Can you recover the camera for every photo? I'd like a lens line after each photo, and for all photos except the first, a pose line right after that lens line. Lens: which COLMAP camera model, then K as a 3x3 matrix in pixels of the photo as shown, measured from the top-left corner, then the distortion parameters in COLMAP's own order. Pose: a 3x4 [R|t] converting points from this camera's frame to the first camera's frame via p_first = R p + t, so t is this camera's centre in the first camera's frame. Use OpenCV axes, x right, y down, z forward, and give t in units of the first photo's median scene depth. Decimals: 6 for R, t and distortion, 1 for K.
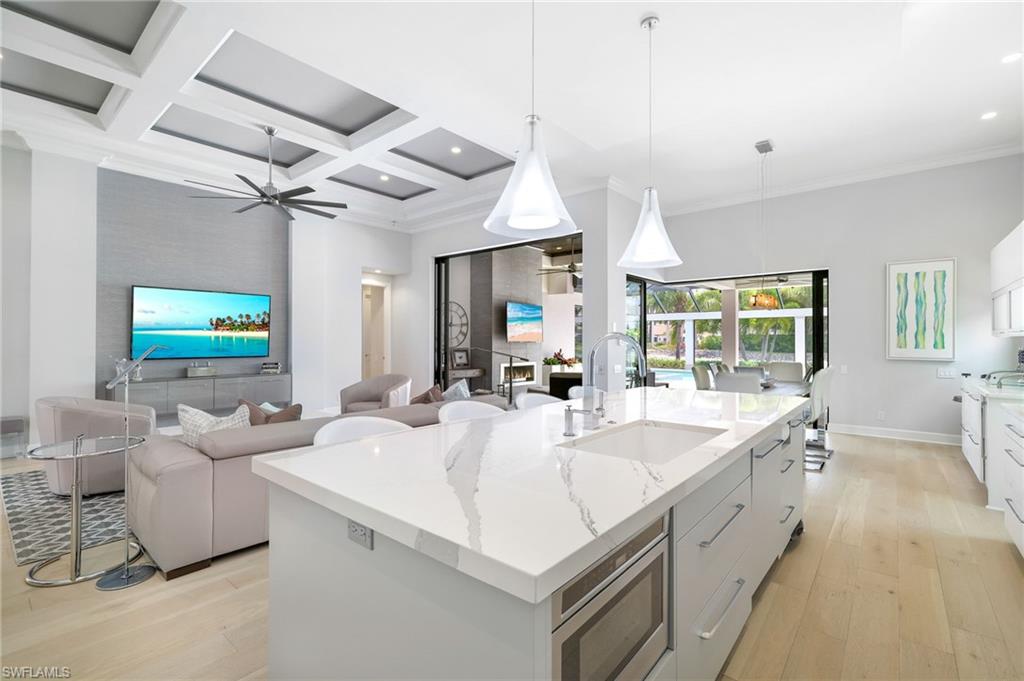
lens RADIAL K [[447.3, 0, 509.4], [0, 447.3, 334.7], [0, 0, 1]] dist [0.000068, -0.000095]
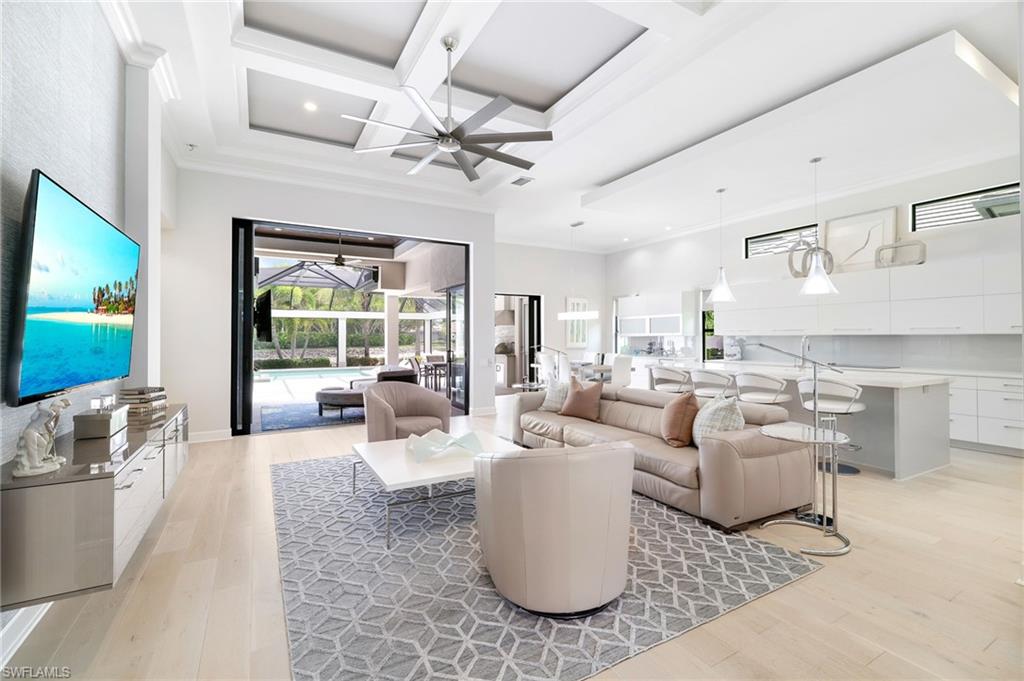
lens RADIAL K [[447.3, 0, 509.4], [0, 447.3, 334.7], [0, 0, 1]] dist [0.000068, -0.000095]
pose [[0.366091, 0.005350, 0.930564, -0.861377], [-0.007224, 0.999970, -0.002907, 0.005056], [-0.930551, -0.005658, 0.366119, 0.481971]]
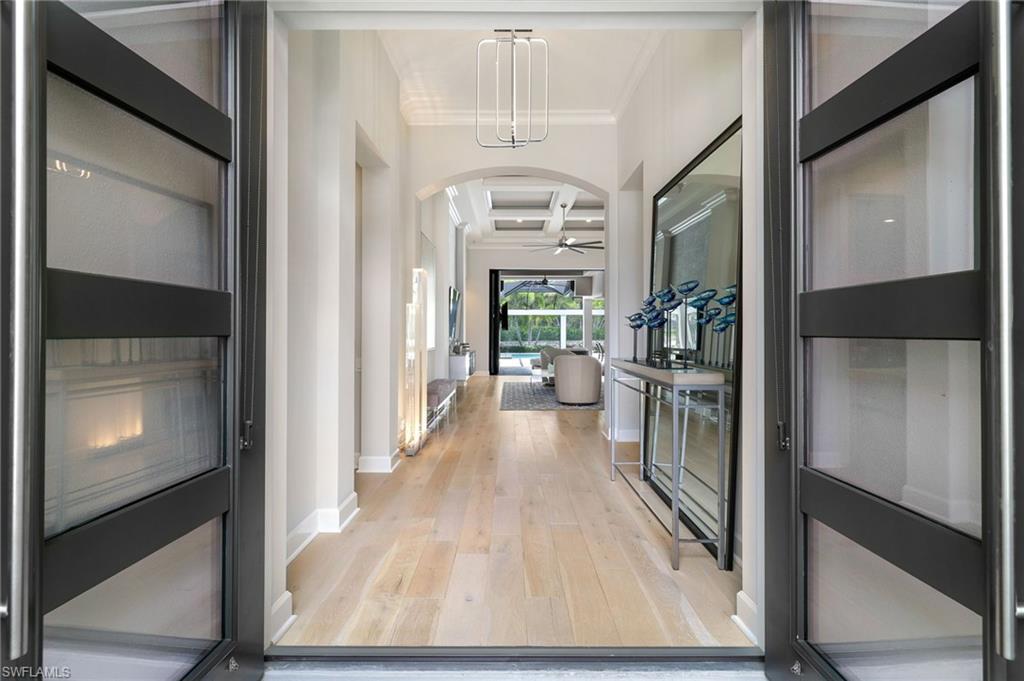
lens RADIAL K [[447.3, 0, 509.4], [0, 447.3, 334.7], [0, 0, 1]] dist [0.000068, -0.000095]
pose [[0.774523, -0.006057, 0.632517, -1.341743], [-0.002212, 0.999922, 0.012283, 0.019658], [-0.632542, -0.010912, 0.774449, -0.163789]]
